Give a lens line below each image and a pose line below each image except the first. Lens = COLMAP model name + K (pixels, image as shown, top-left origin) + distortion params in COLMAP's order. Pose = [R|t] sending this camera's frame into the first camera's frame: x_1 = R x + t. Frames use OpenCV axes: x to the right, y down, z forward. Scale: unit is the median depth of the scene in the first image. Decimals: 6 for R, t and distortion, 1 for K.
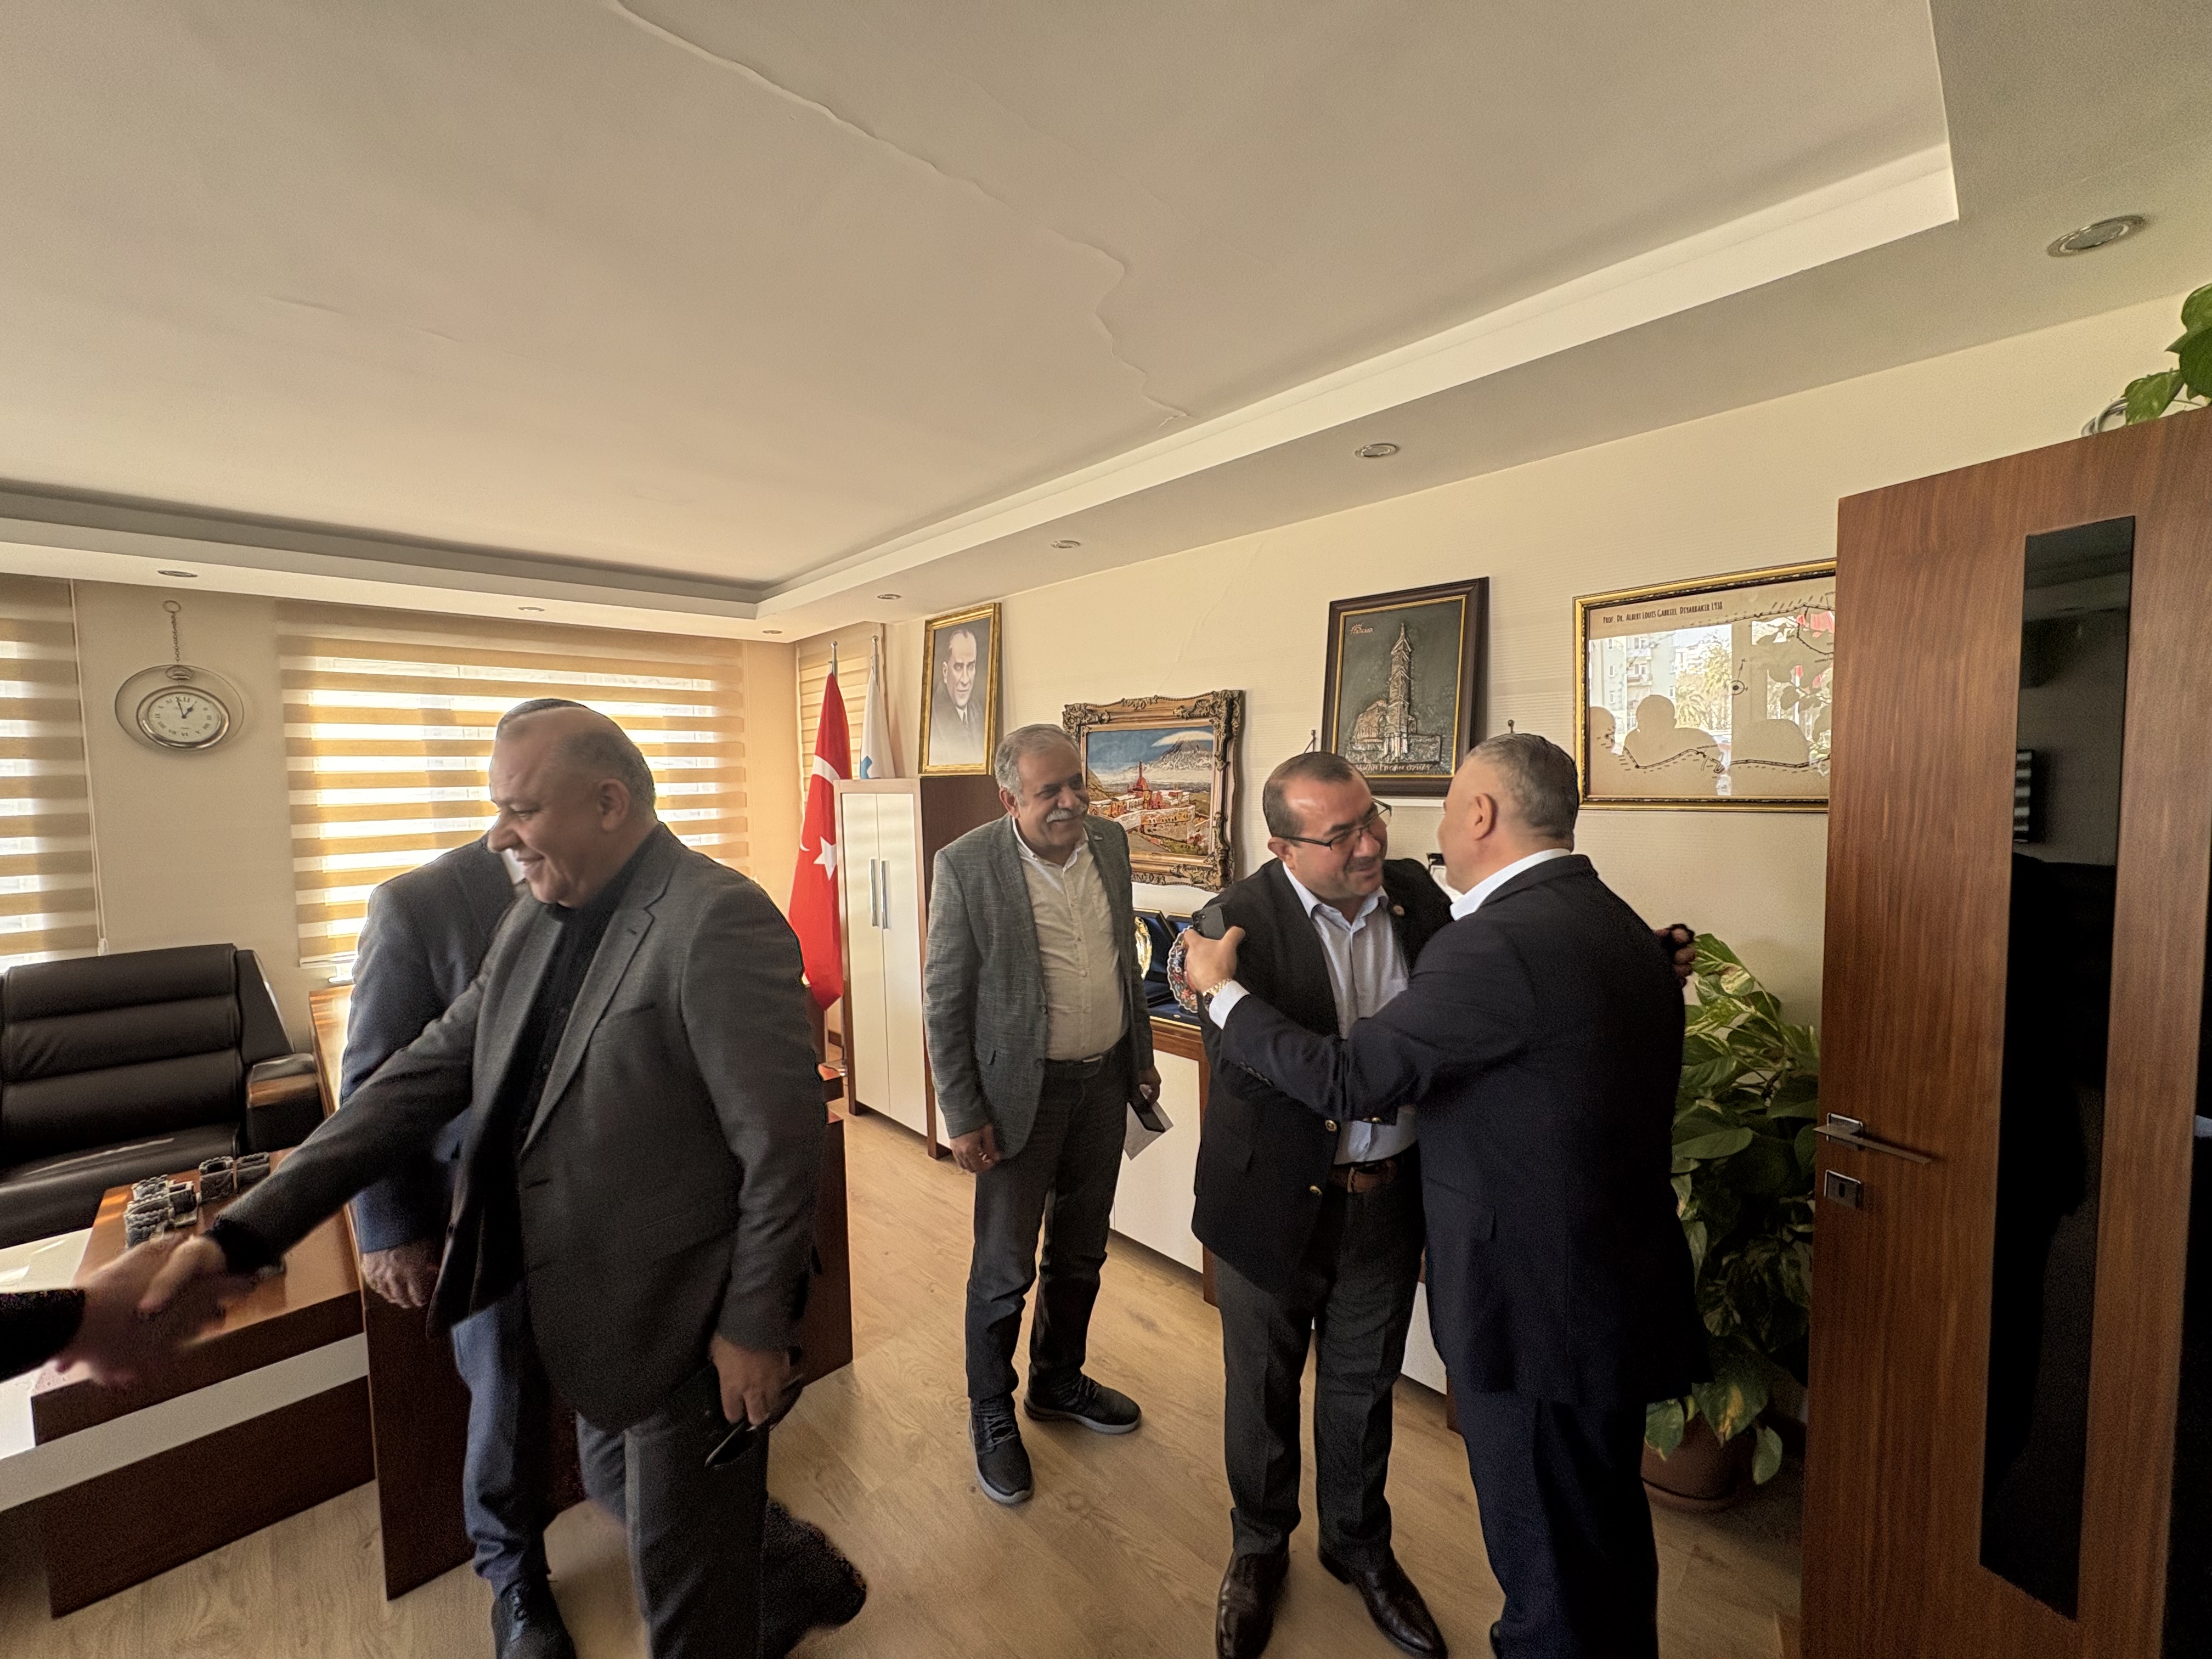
lens RADIAL K [[878.0, 0, 1108.2], [0, 878.0, 834.0], [0, 0, 1]] dist [-0.001872, -0.000133]
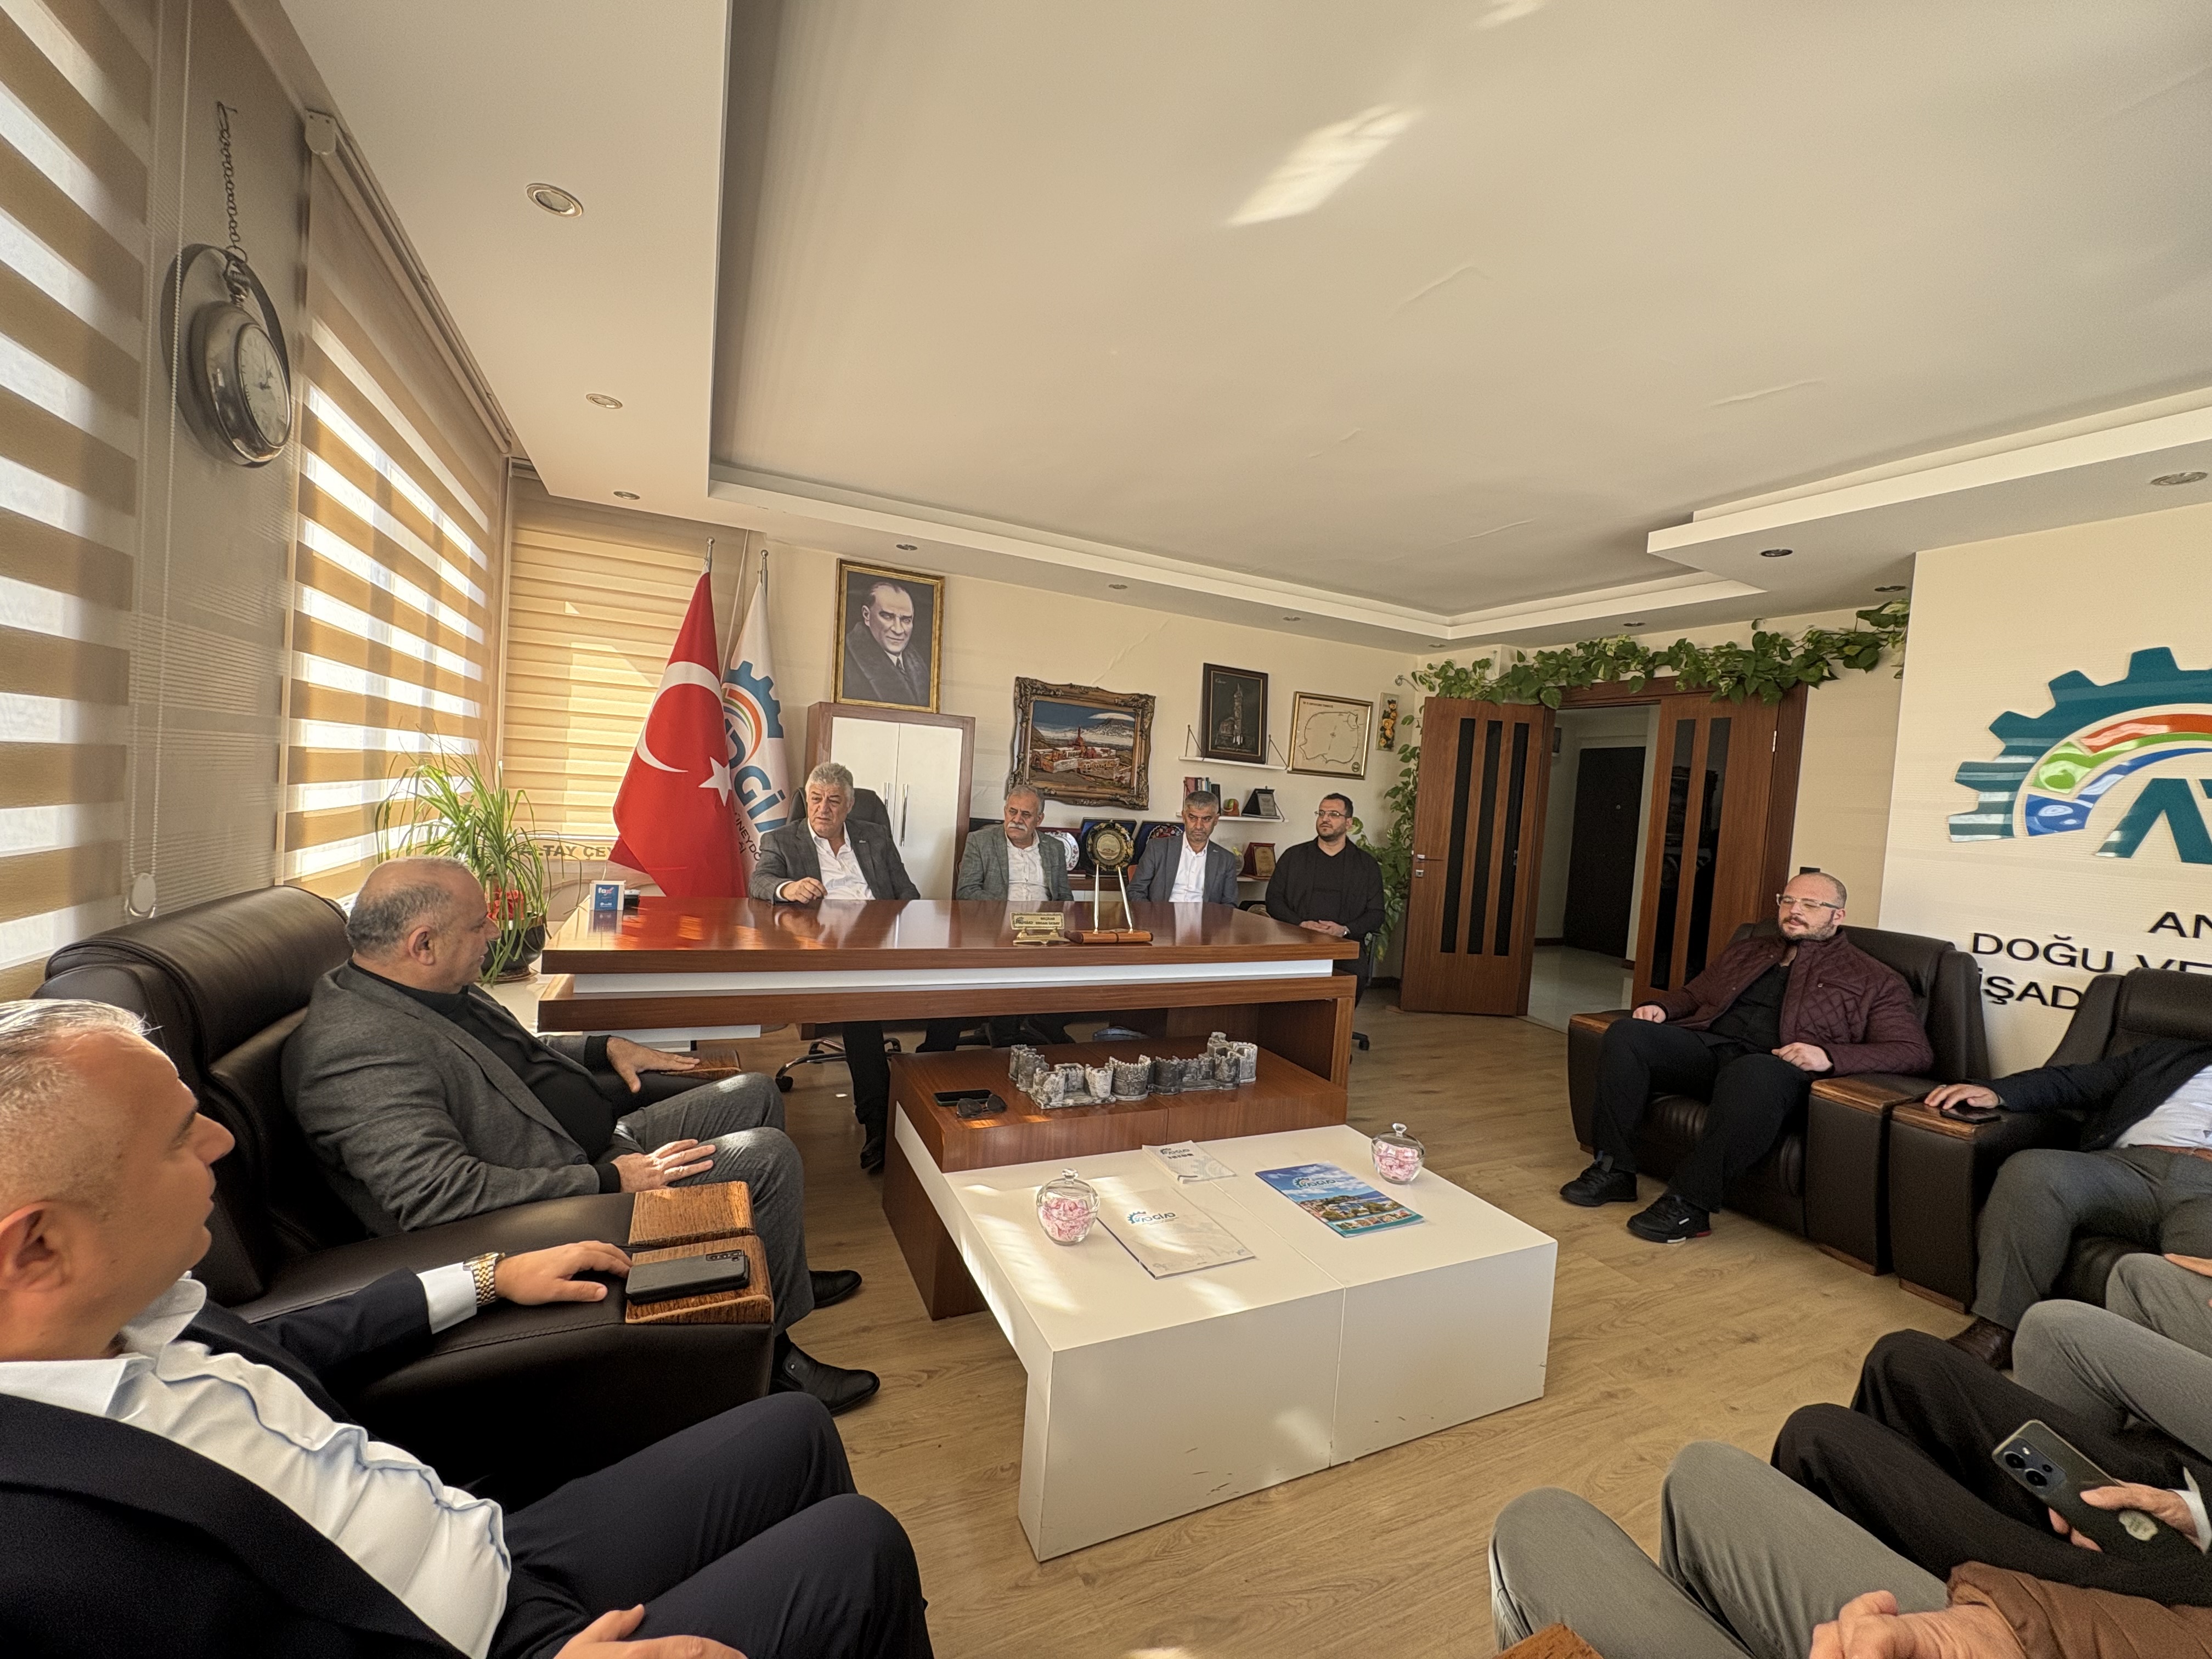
lens RADIAL K [[878.0, 0, 1106.9], [0, 878.0, 826.7], [0, 0, 1]] dist [-0.001872, -0.000133]
pose [[0.329454, 0.008065, 0.944137, -1.336319], [-0.010695, 0.999931, -0.004810, 0.094752], [-0.944111, -0.008513, 0.329517, 0.432904]]
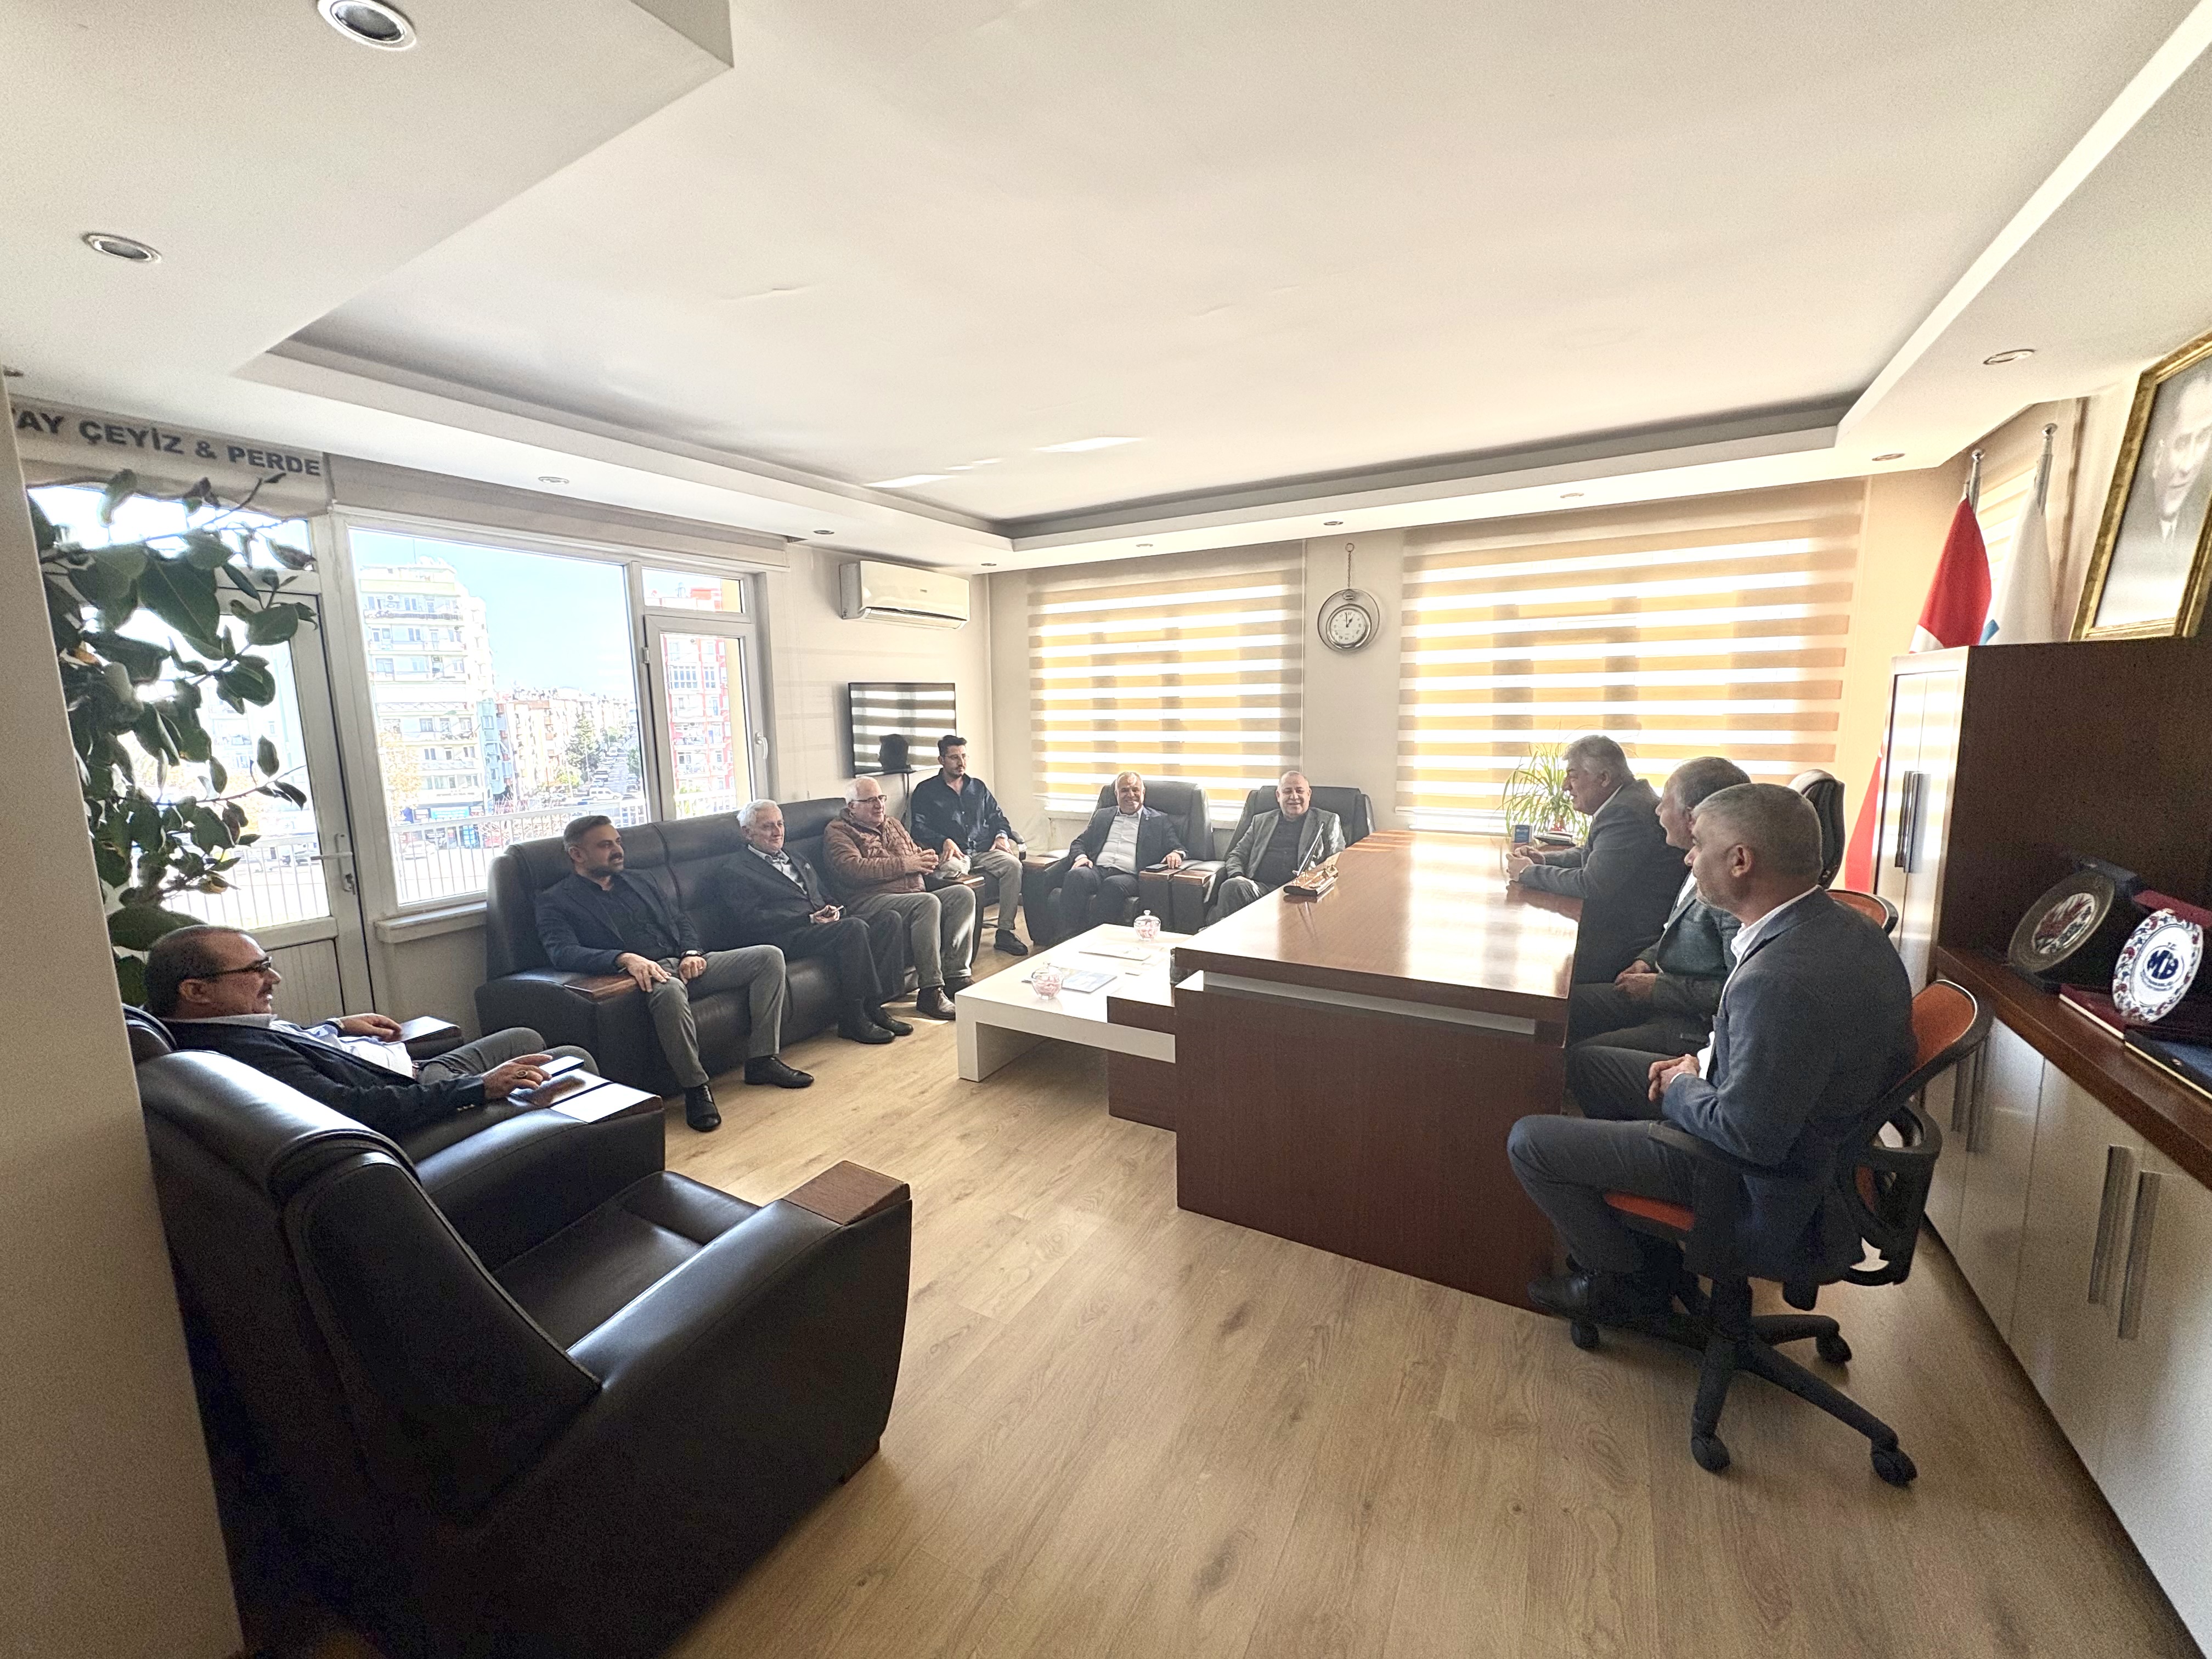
lens RADIAL K [[878.0, 0, 1106.2], [0, 878.0, 823.5], [0, 0, 1]] dist [-0.001872, -0.000133]
pose [[0.276042, 0.143903, -0.950312, 0.239919], [-0.055286, 0.989469, 0.133773, 0.015124], [0.959554, 0.015613, 0.281090, 0.228626]]
